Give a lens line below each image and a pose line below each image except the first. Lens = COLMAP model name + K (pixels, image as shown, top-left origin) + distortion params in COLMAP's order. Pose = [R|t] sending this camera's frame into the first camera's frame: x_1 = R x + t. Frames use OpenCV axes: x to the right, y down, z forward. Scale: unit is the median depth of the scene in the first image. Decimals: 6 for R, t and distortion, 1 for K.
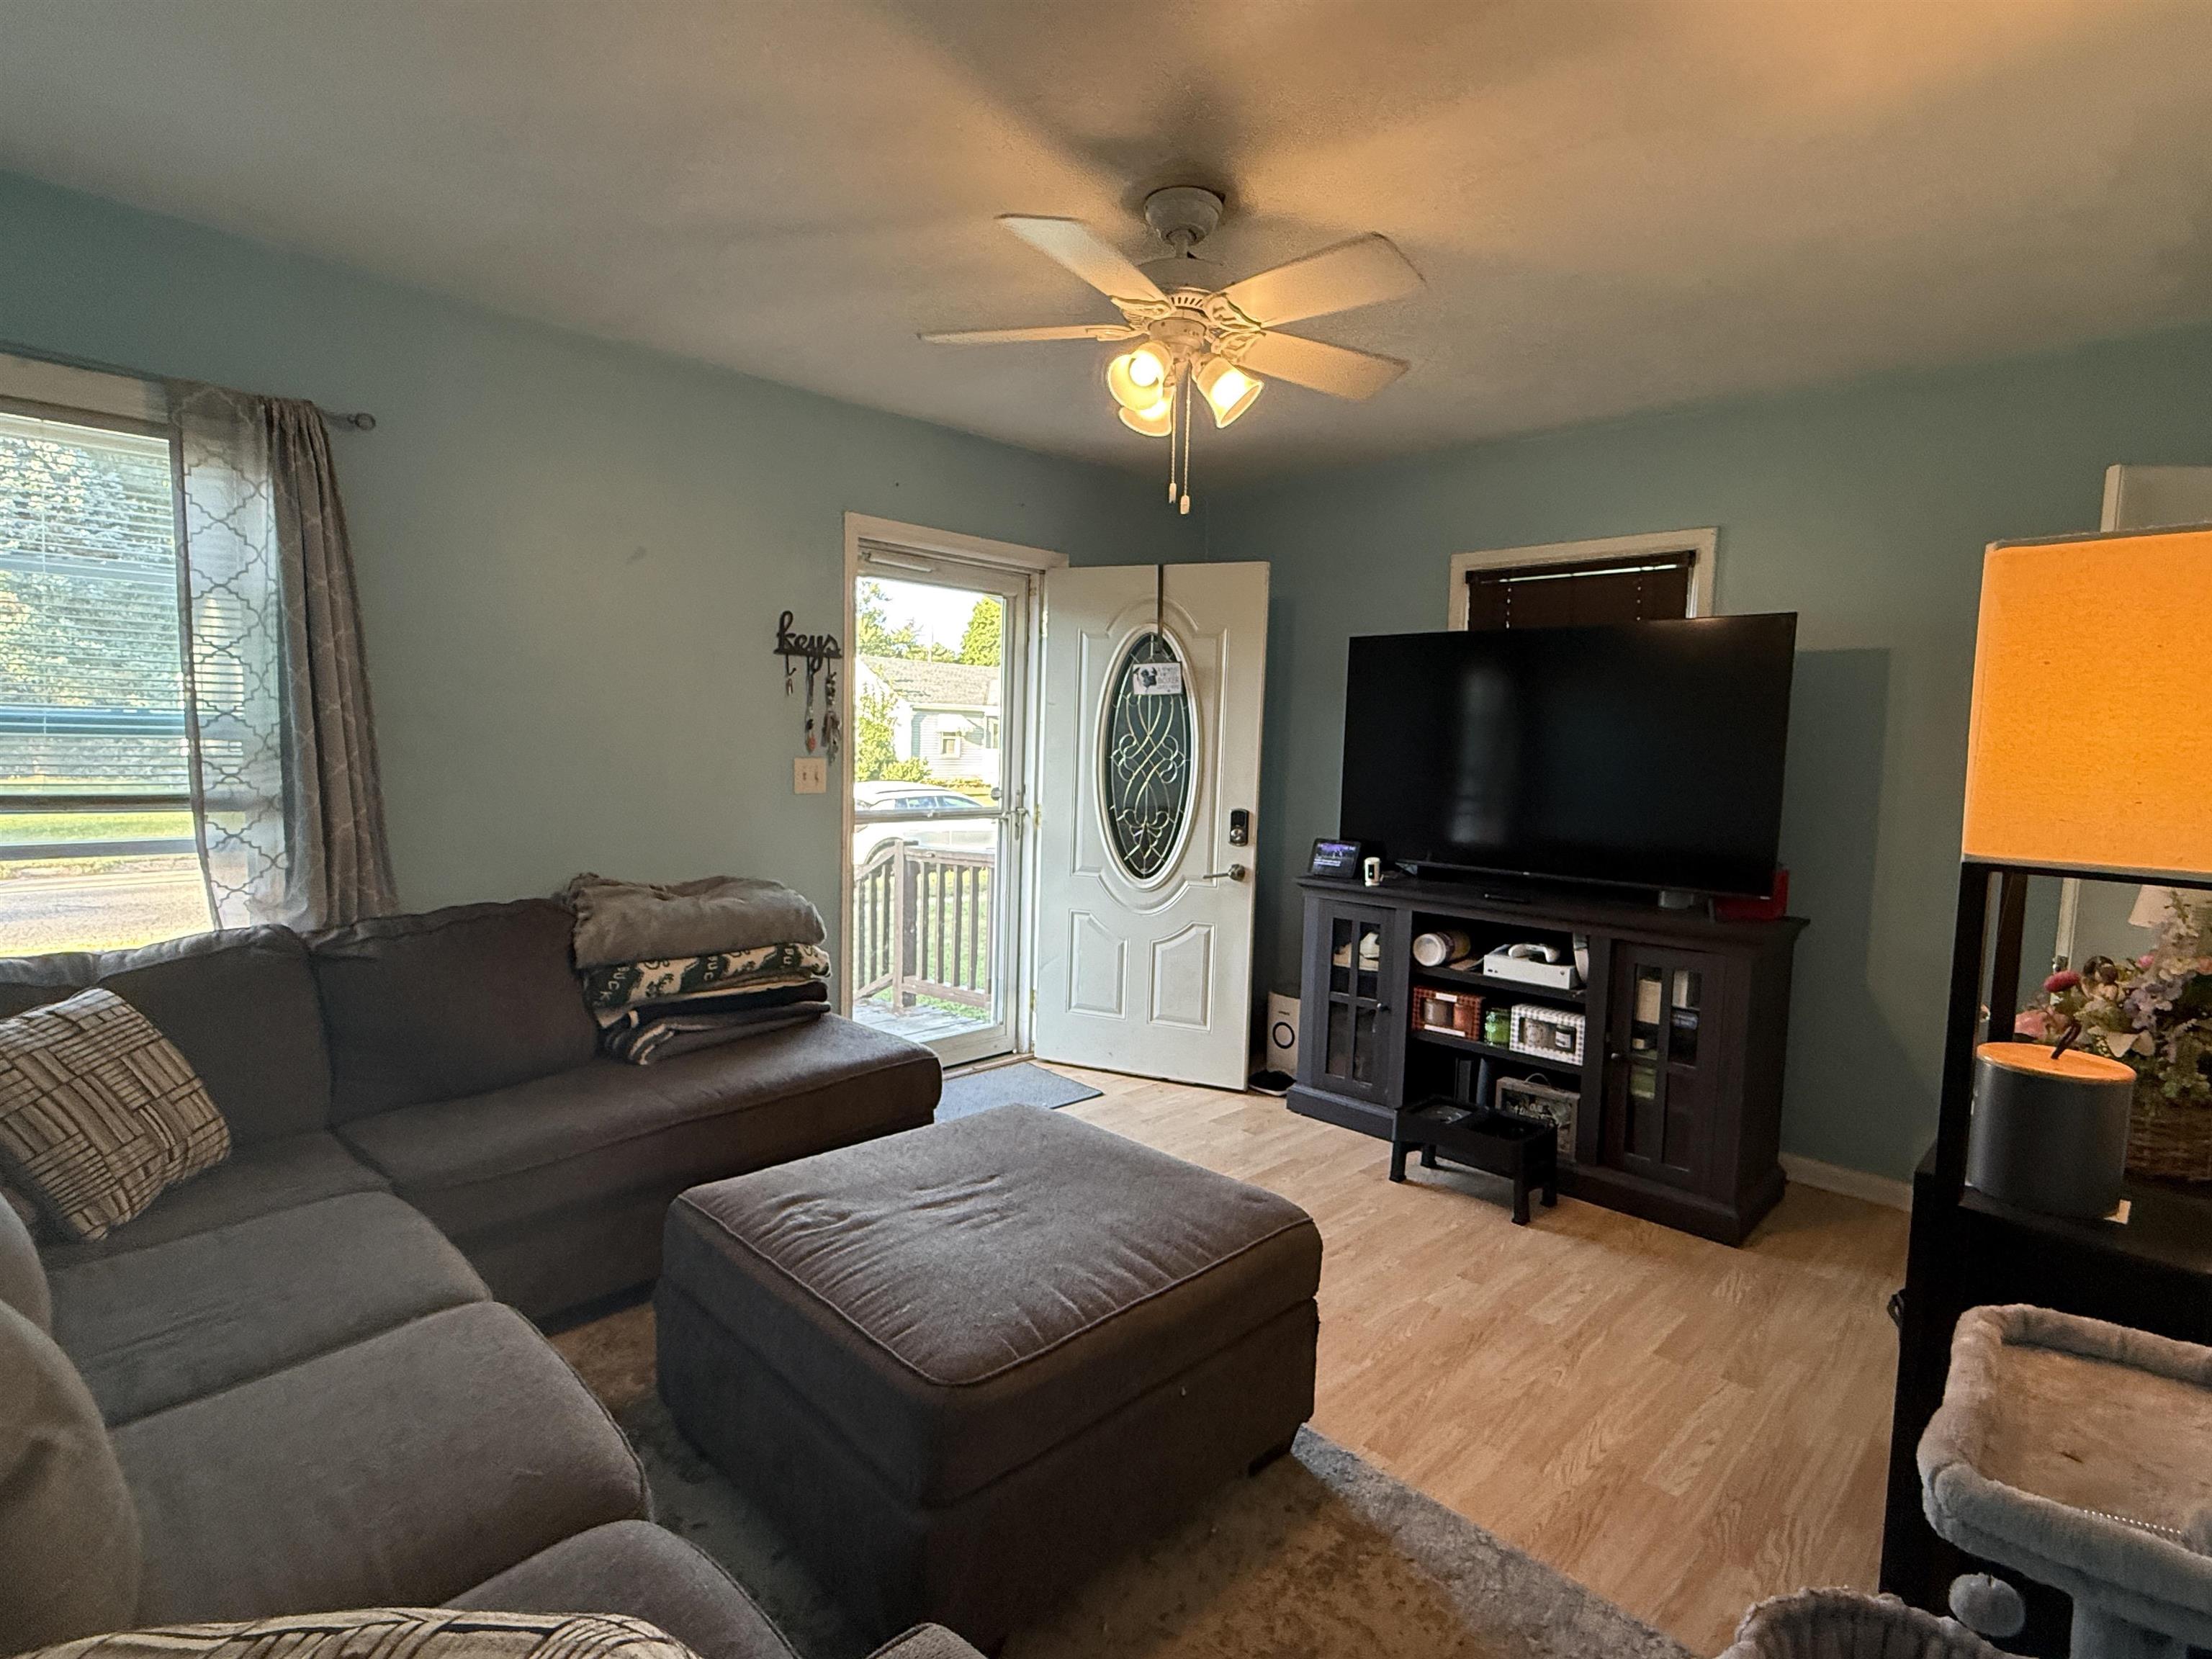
lens RADIAL K [[1087.2, 0, 1106.0], [0, 1087.2, 829.5], [0, 0, 1]] dist [-0.003596, -0.000016]
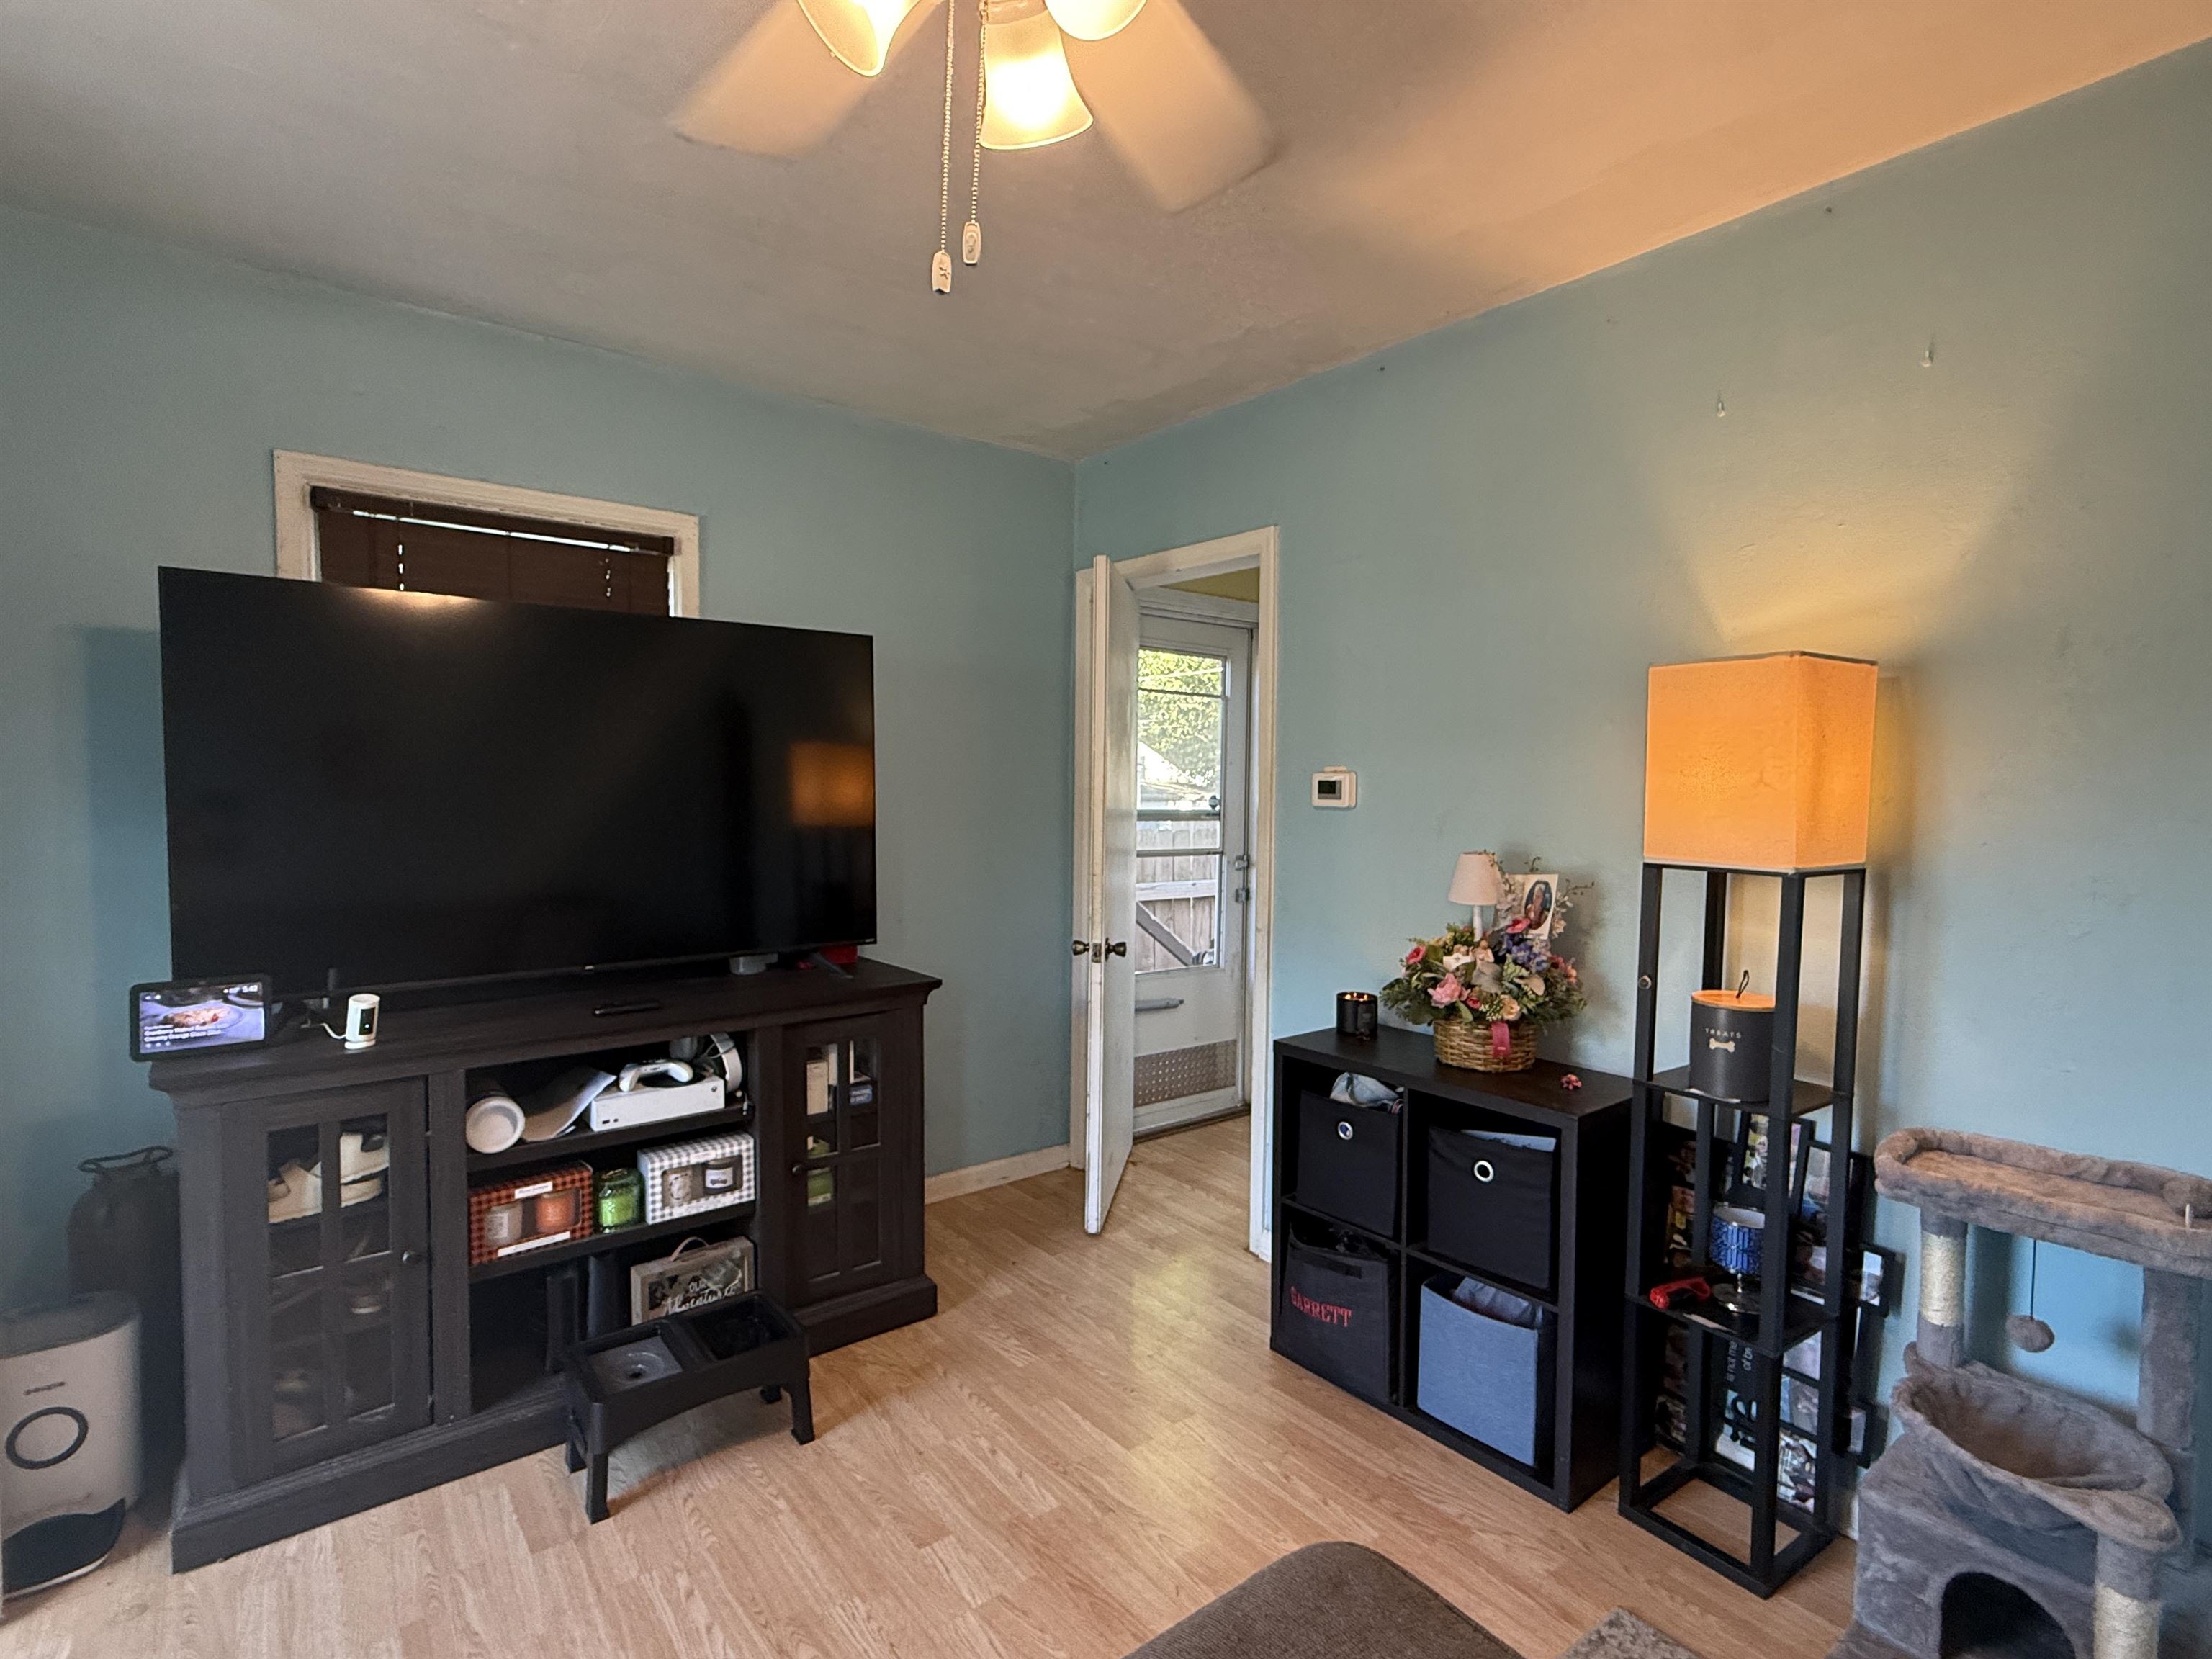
lens RADIAL K [[1087.2, 0, 1106.0], [0, 1087.2, 829.5], [0, 0, 1]] dist [-0.003596, -0.000016]
pose [[0.117107, -0.068618, 0.990746, -0.259753], [0.074933, 0.995377, 0.060082, -0.065828], [-0.990288, 0.067203, 0.121708, 0.619334]]
